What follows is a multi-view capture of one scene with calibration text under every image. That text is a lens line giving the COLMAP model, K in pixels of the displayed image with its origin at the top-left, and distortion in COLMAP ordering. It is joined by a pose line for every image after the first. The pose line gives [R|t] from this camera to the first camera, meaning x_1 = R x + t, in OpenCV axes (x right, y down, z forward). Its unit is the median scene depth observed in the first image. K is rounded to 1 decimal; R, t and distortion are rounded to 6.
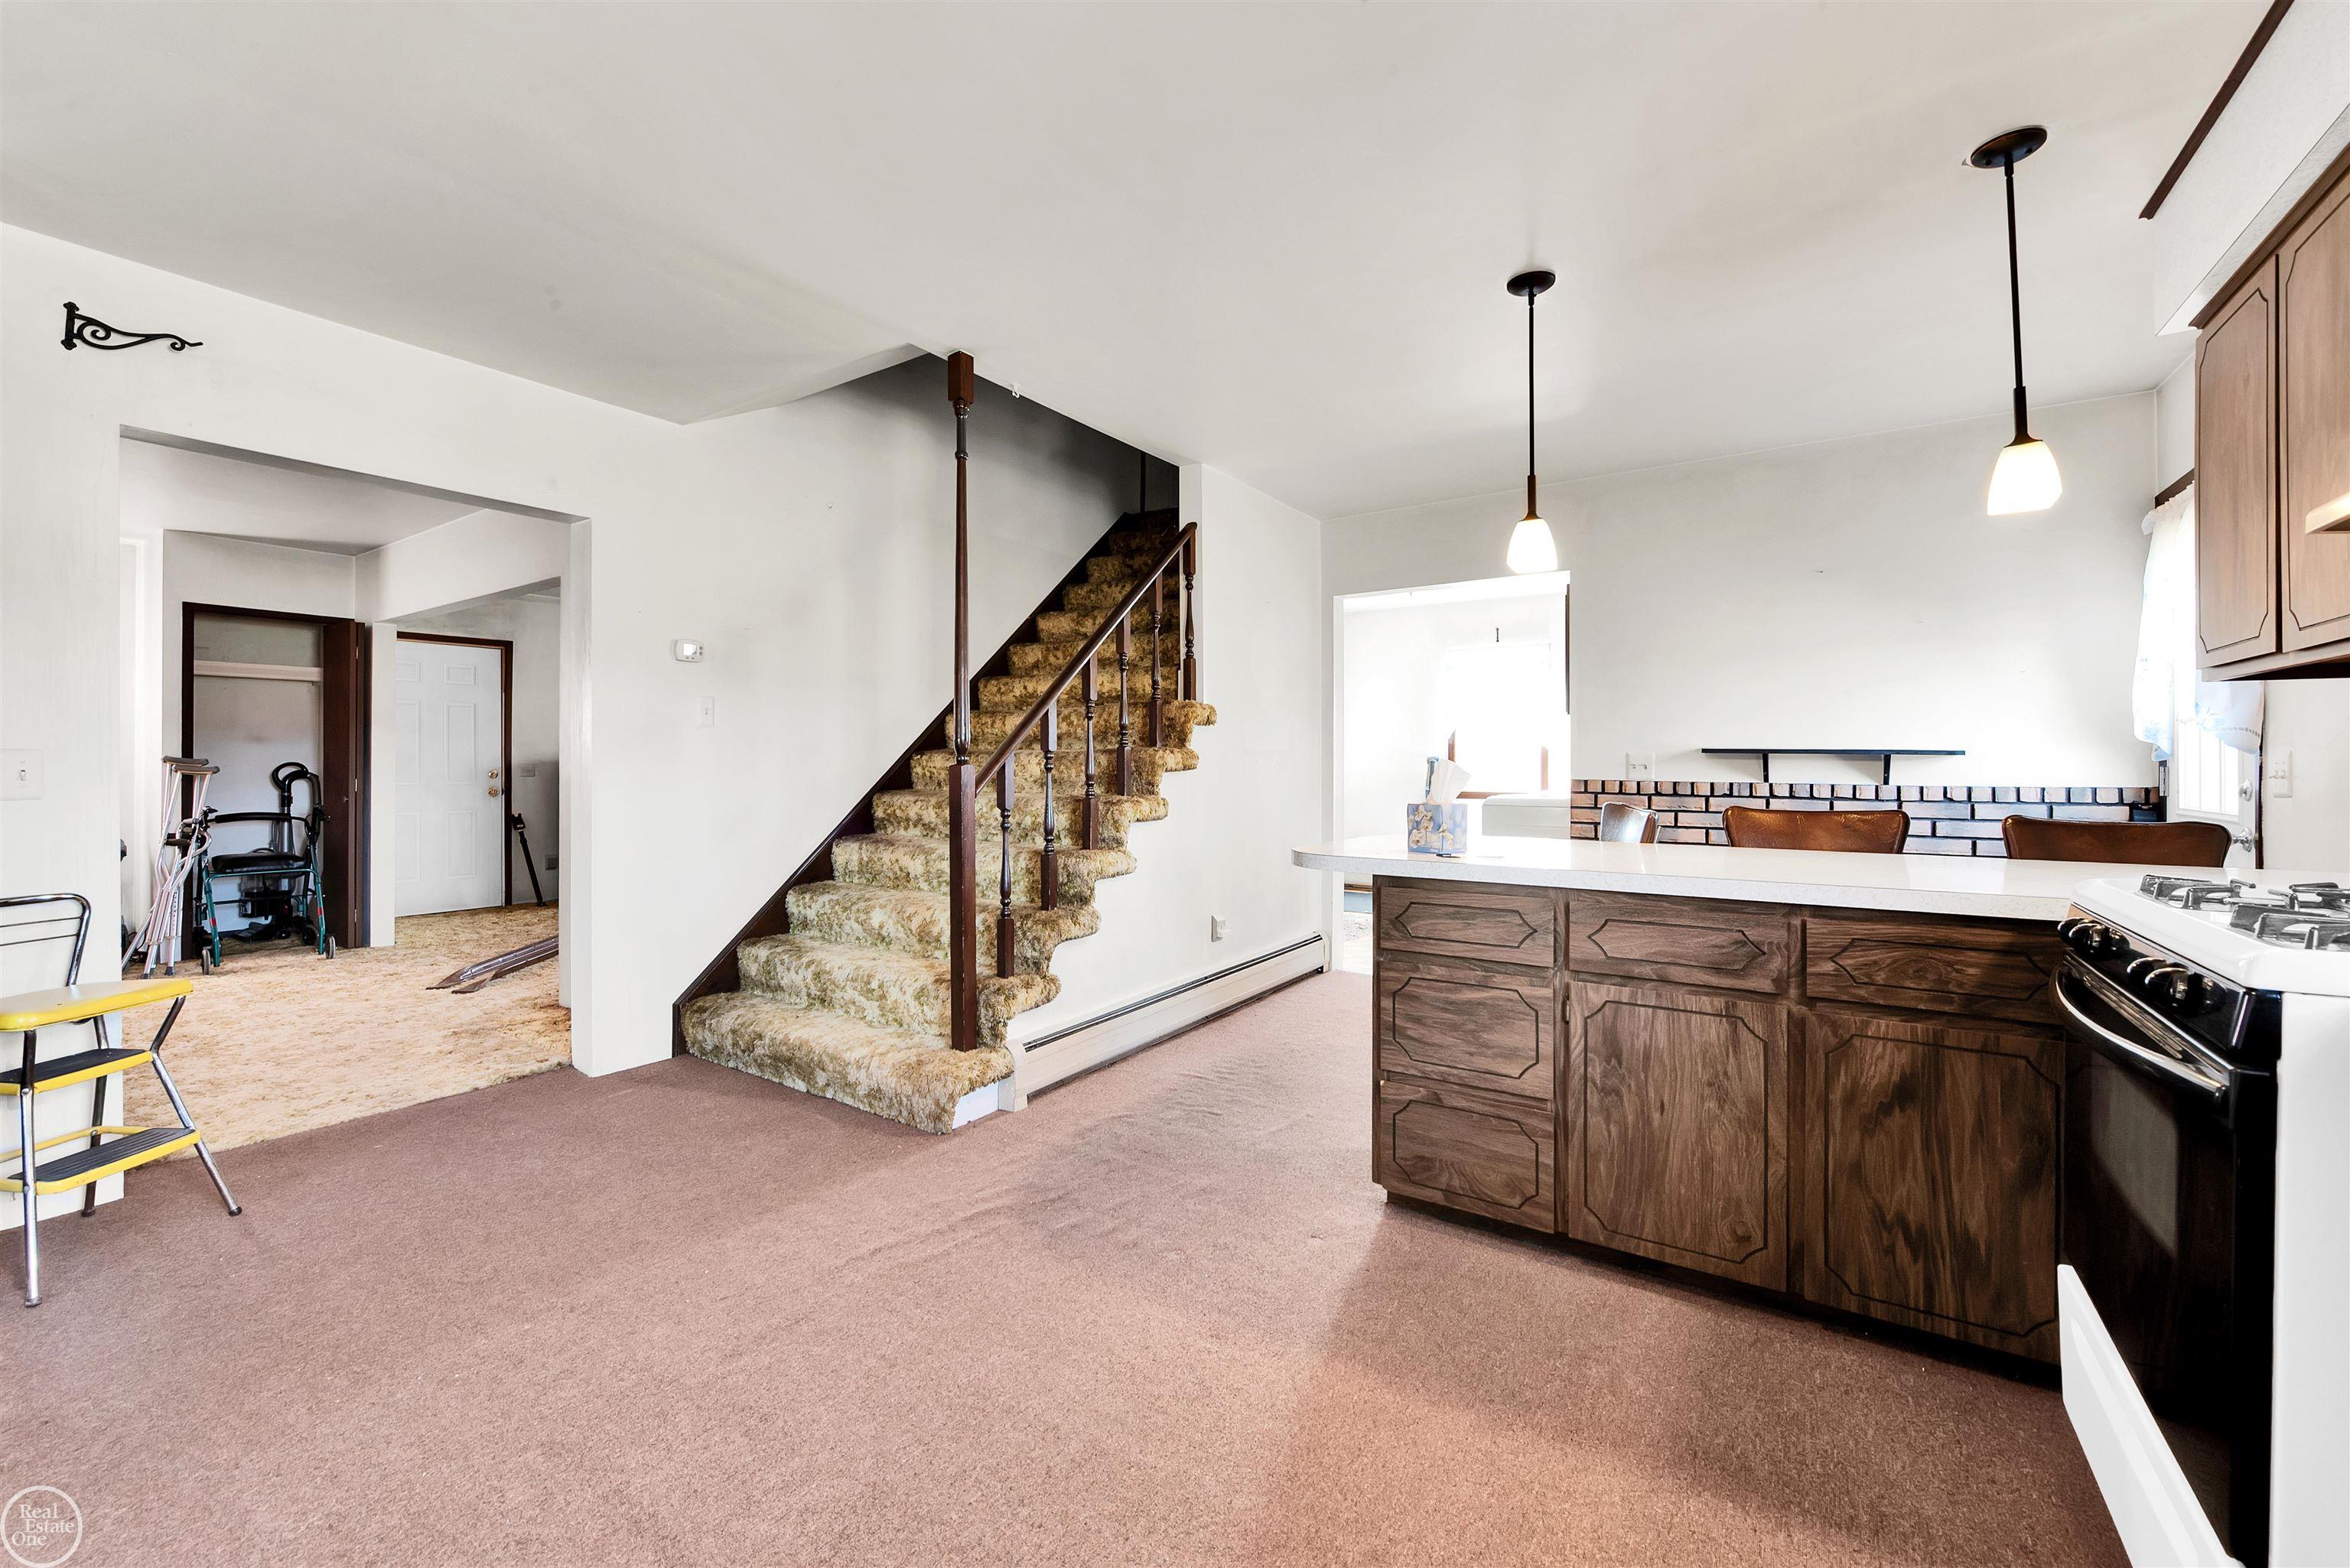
lens RADIAL K [[947.6, 0, 1159.9], [0, 947.6, 767.8], [0, 0, 1]] dist [-0.004444, -0.001366]
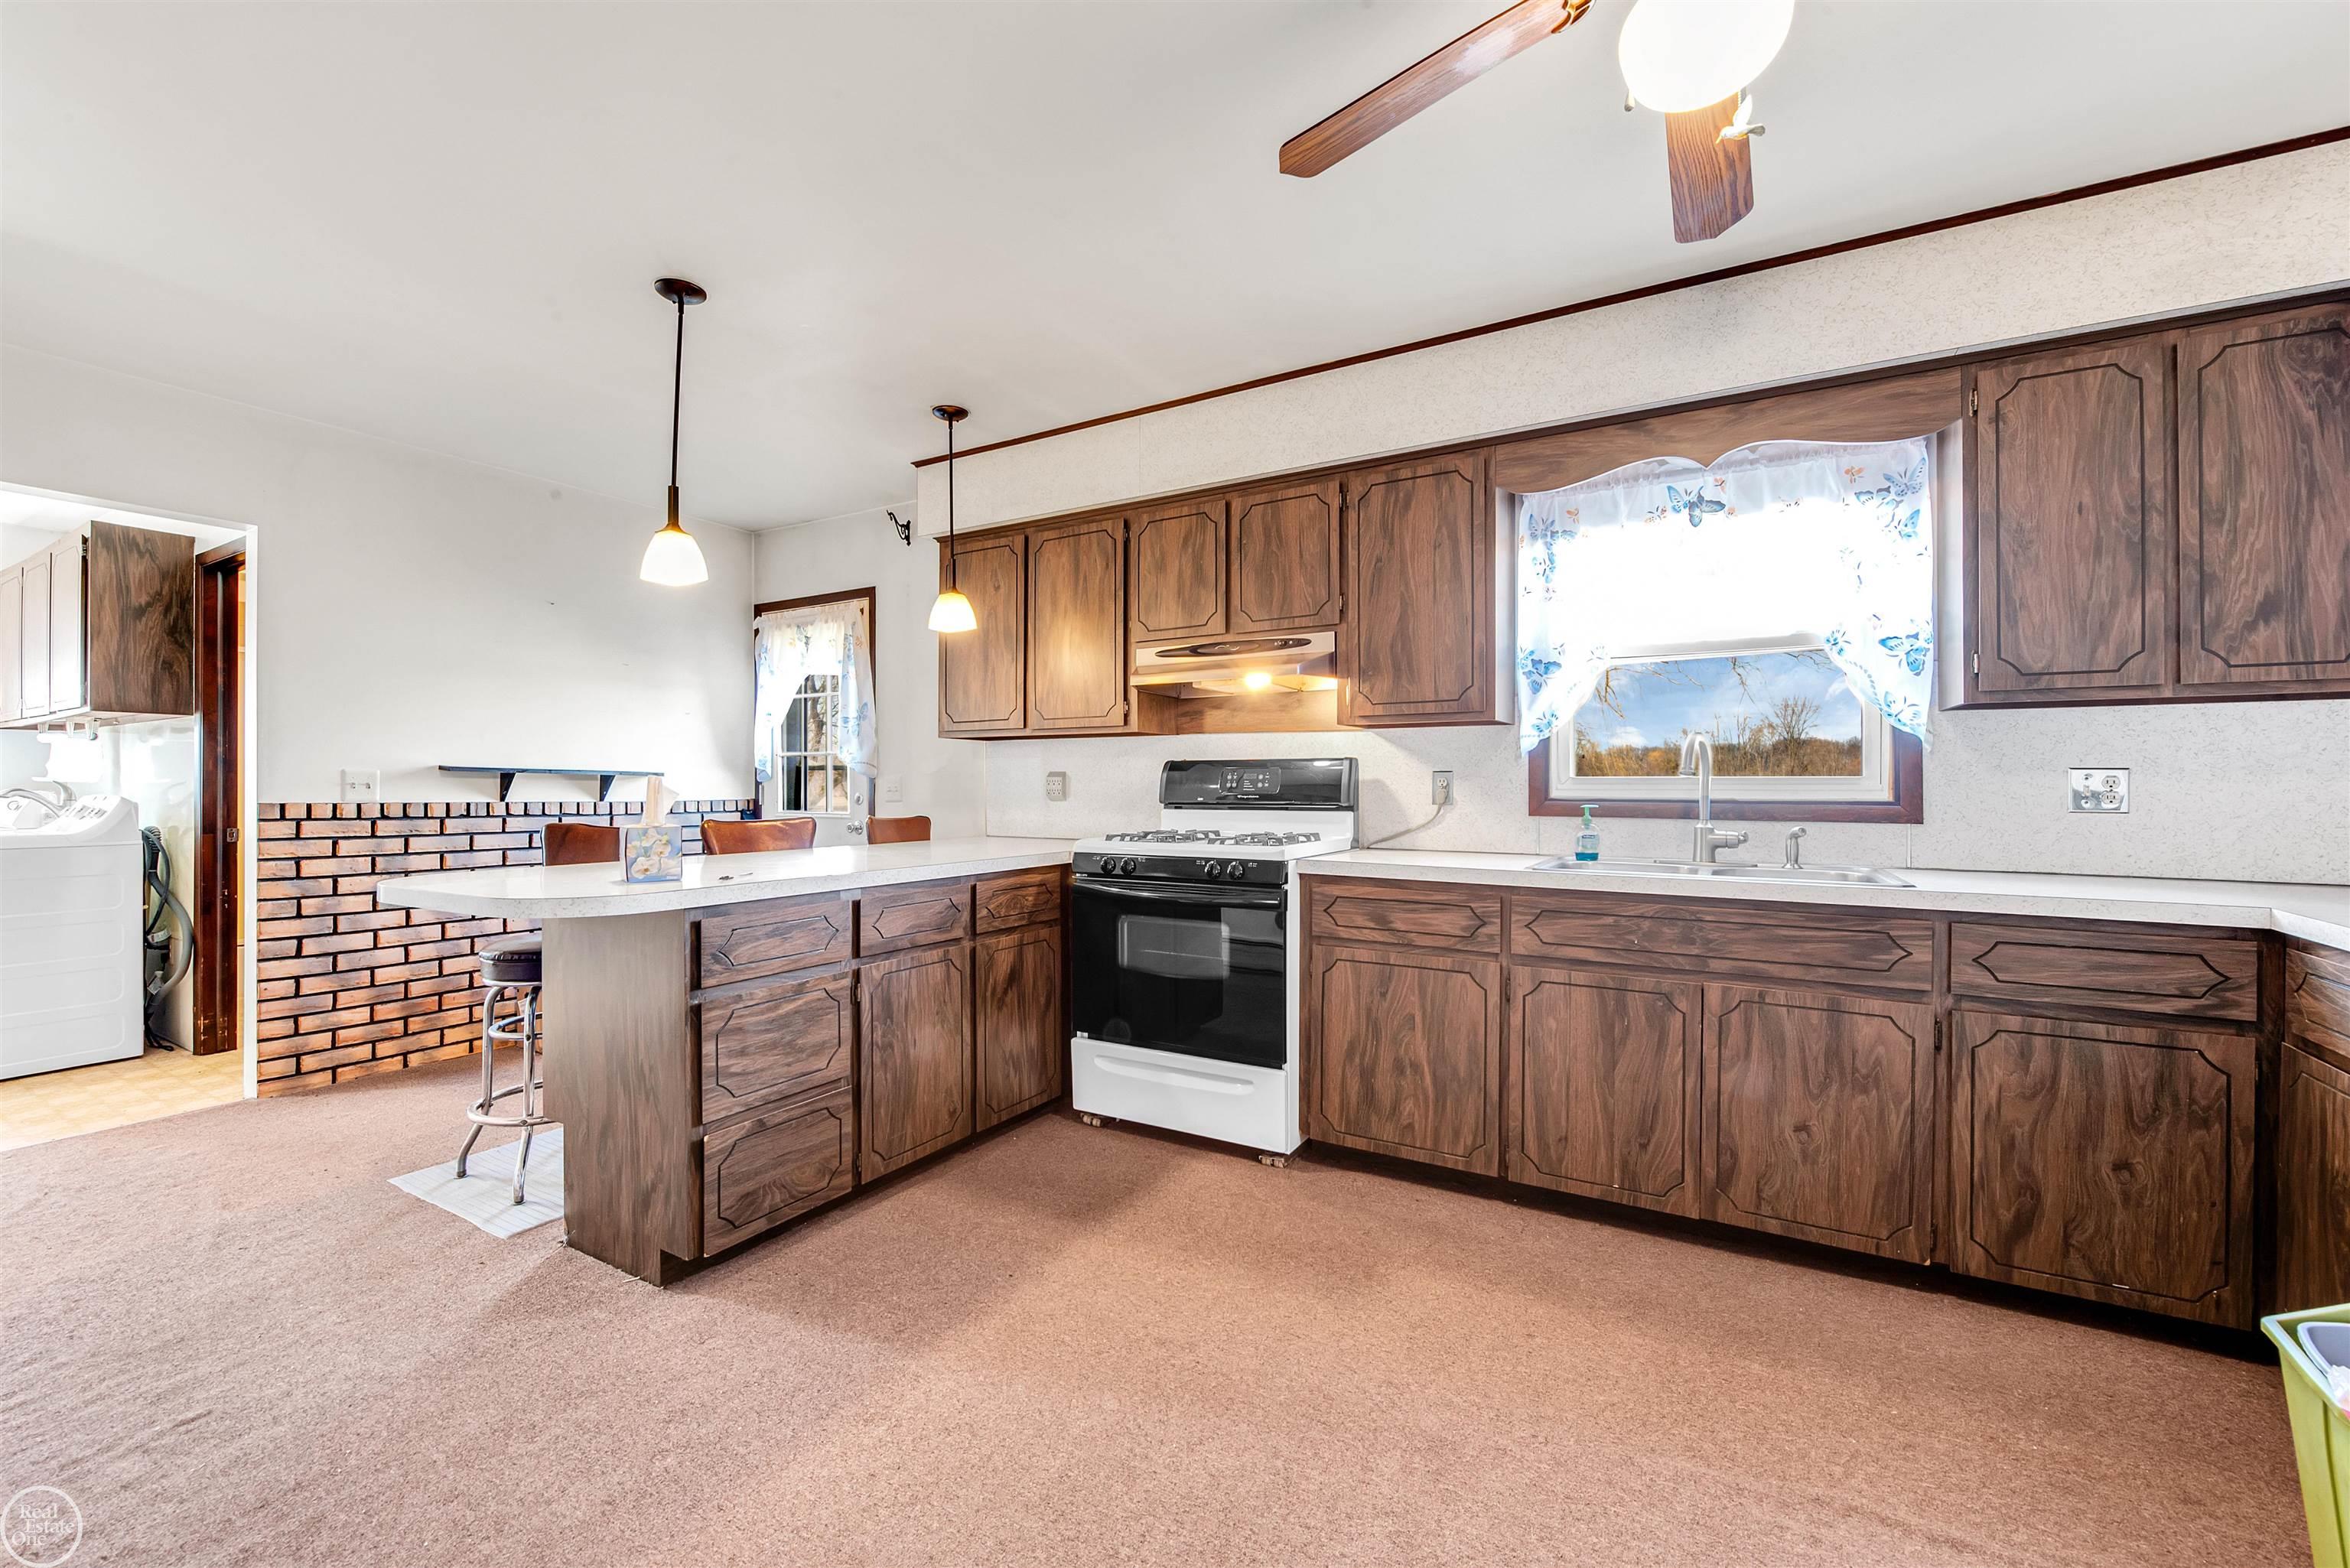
lens RADIAL K [[947.6, 0, 1163.4], [0, 947.6, 781.5], [0, 0, 1]] dist [-0.004444, -0.001366]
pose [[-0.059630, 0.003878, 0.998213, -0.695706], [0.004337, 0.999984, -0.003626, 0.001618], [-0.998211, 0.004113, -0.059645, 0.633785]]
